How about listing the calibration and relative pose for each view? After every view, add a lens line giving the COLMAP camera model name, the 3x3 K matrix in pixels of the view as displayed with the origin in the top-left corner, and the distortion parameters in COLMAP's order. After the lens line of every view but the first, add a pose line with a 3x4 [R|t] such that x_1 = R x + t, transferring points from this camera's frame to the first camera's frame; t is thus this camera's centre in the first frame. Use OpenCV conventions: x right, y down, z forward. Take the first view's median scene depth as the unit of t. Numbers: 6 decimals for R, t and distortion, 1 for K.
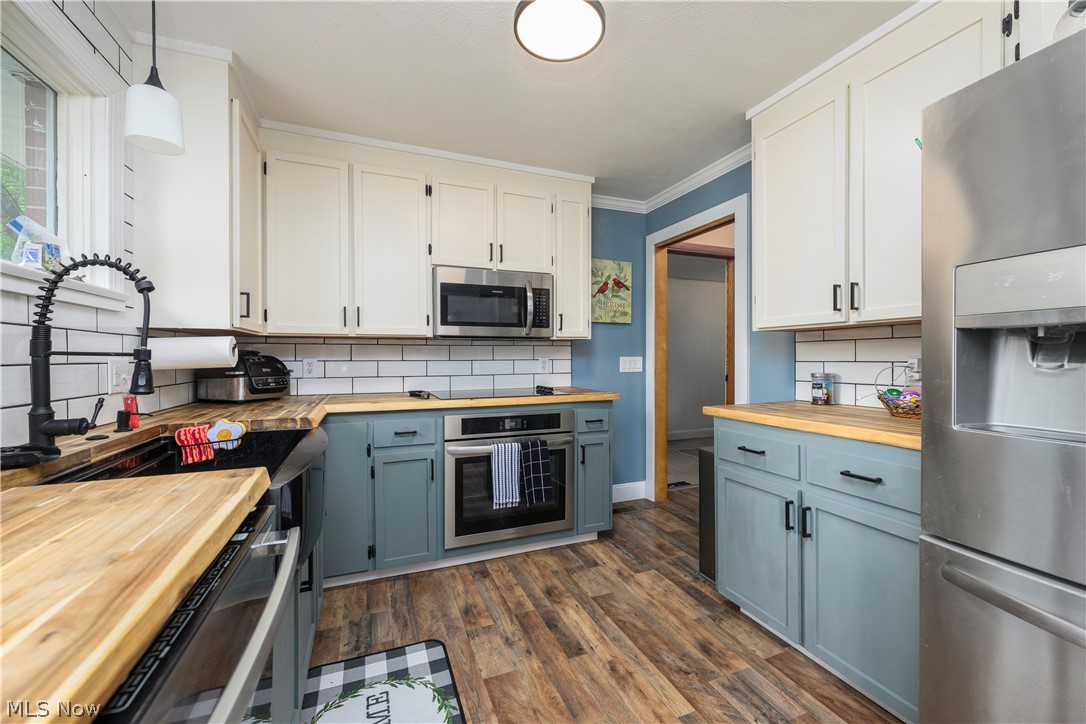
lens RADIAL K [[434.2, 0, 541.3], [0, 434.2, 360.1], [0, 0, 1]] dist [0.011484, -0.001736]
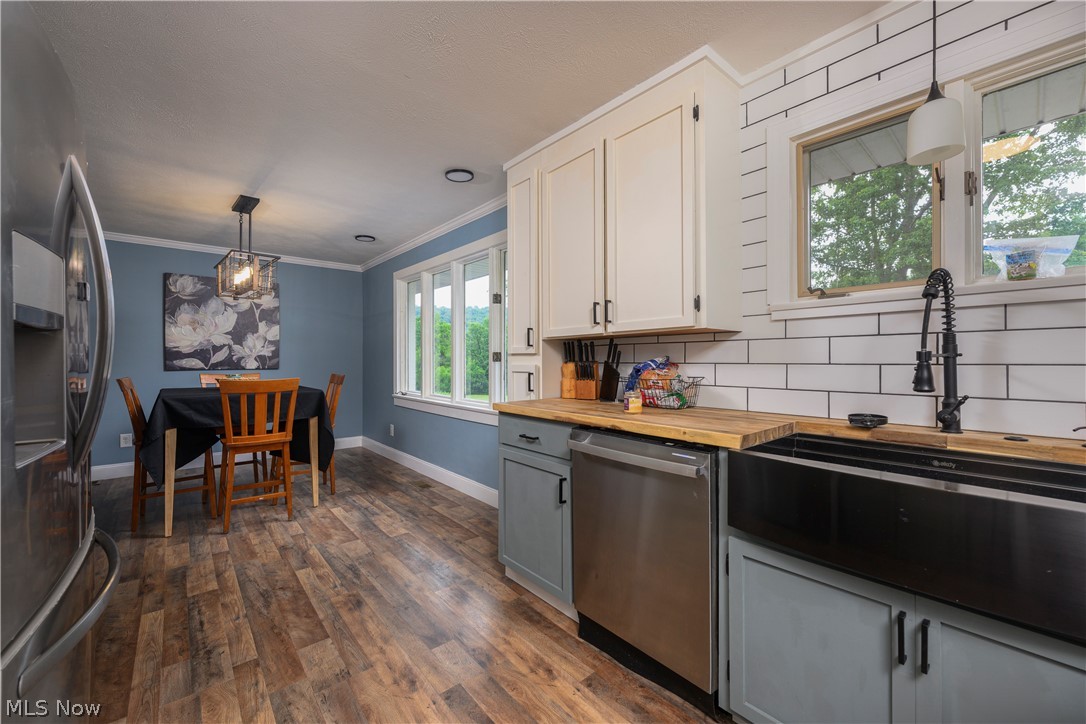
lens RADIAL K [[434.2, 0, 541.6], [0, 434.2, 359.3], [0, 0, 1]] dist [0.011484, -0.001736]
pose [[-0.950064, 0.009505, -0.311909, 0.475548], [0.008112, 0.999950, 0.005762, -0.011818], [0.311949, 0.002944, -0.950094, 1.897736]]
